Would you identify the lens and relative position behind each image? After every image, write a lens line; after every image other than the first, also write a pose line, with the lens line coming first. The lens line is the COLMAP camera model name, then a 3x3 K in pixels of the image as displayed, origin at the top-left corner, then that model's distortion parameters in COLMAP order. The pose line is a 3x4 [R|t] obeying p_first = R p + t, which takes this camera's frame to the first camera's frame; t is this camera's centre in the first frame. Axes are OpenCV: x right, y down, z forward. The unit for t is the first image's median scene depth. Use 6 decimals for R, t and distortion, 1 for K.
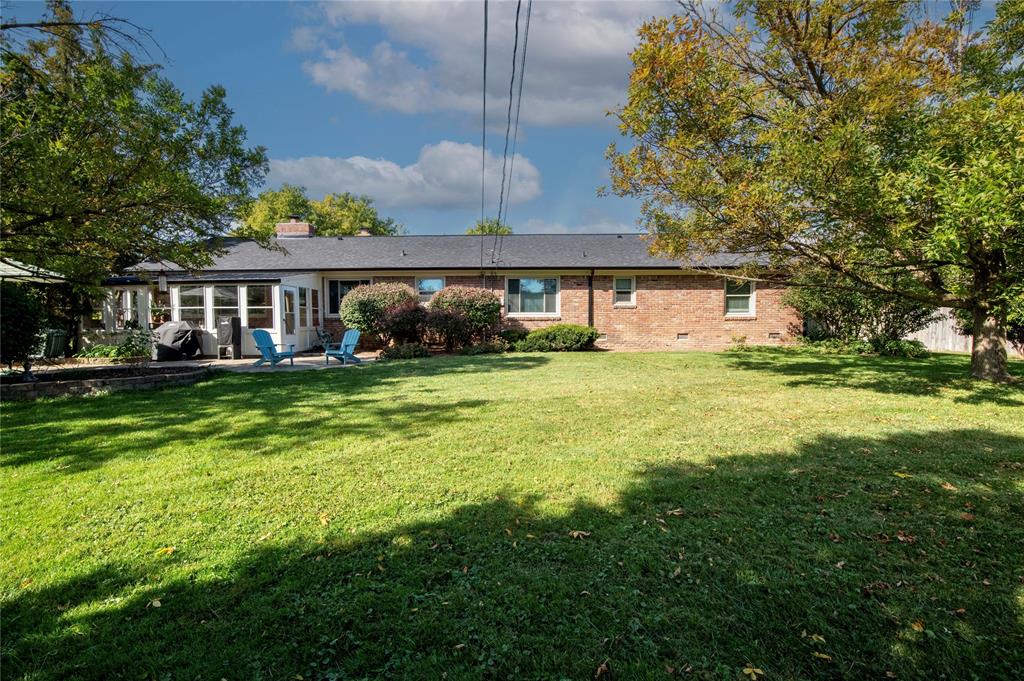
lens RADIAL K [[459.8, 0, 512.0], [0, 459.8, 340.5], [0, 0, 1]] dist [-0.001099, -0.000159]
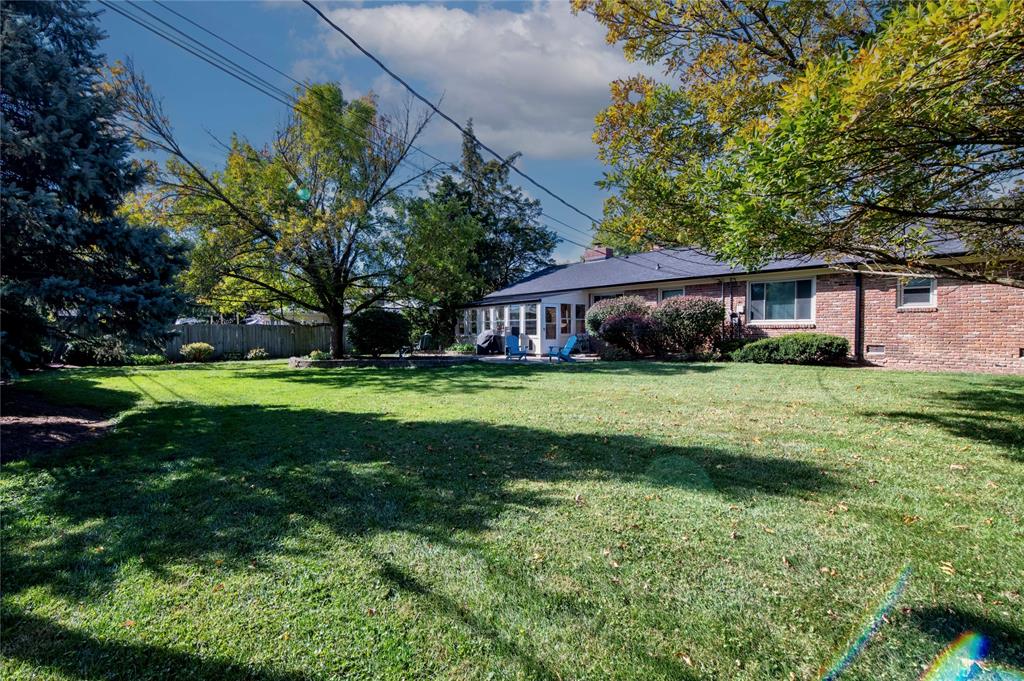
lens RADIAL K [[459.8, 0, 512.0], [0, 459.8, 340.5], [0, 0, 1]] dist [-0.001099, -0.000159]
pose [[0.664308, 0.018091, -0.747240, 0.401841], [-0.030175, 0.999541, -0.002626, -0.002593], [0.746849, 0.024293, 0.664549, 0.021181]]
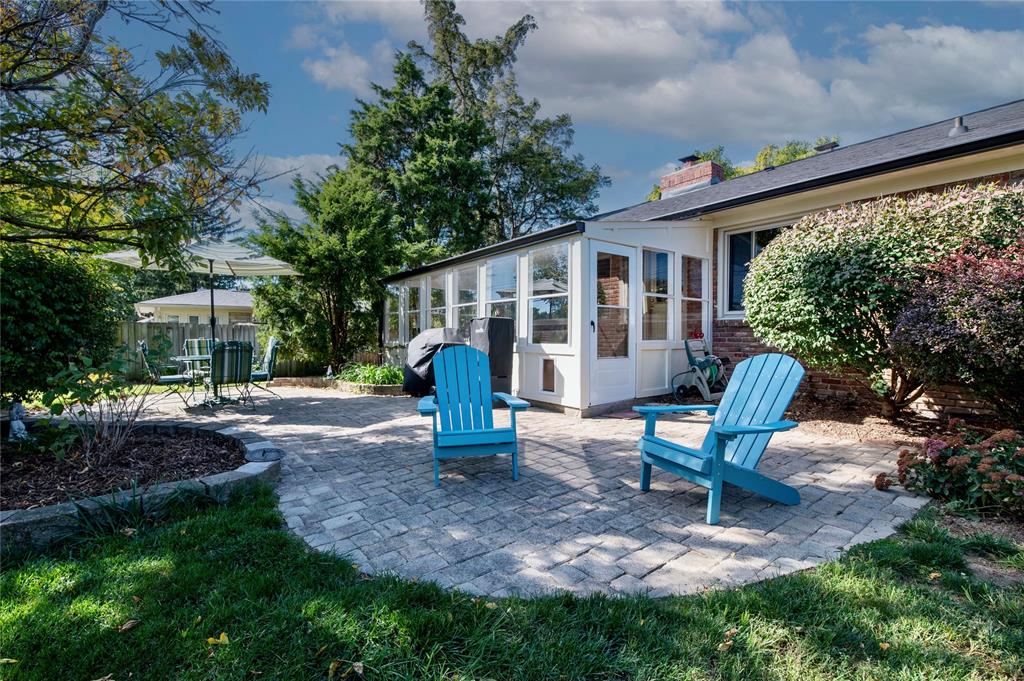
lens RADIAL K [[436.3, 0, 512.0], [0, 436.3, 340.5], [0, 0, 1]] dist [0.000574, 0.000032]
pose [[0.620886, 0.016216, -0.783733, -0.207441], [-0.038410, 0.999214, -0.009754, -0.019573], [0.782959, 0.036160, 0.621021, 0.615288]]
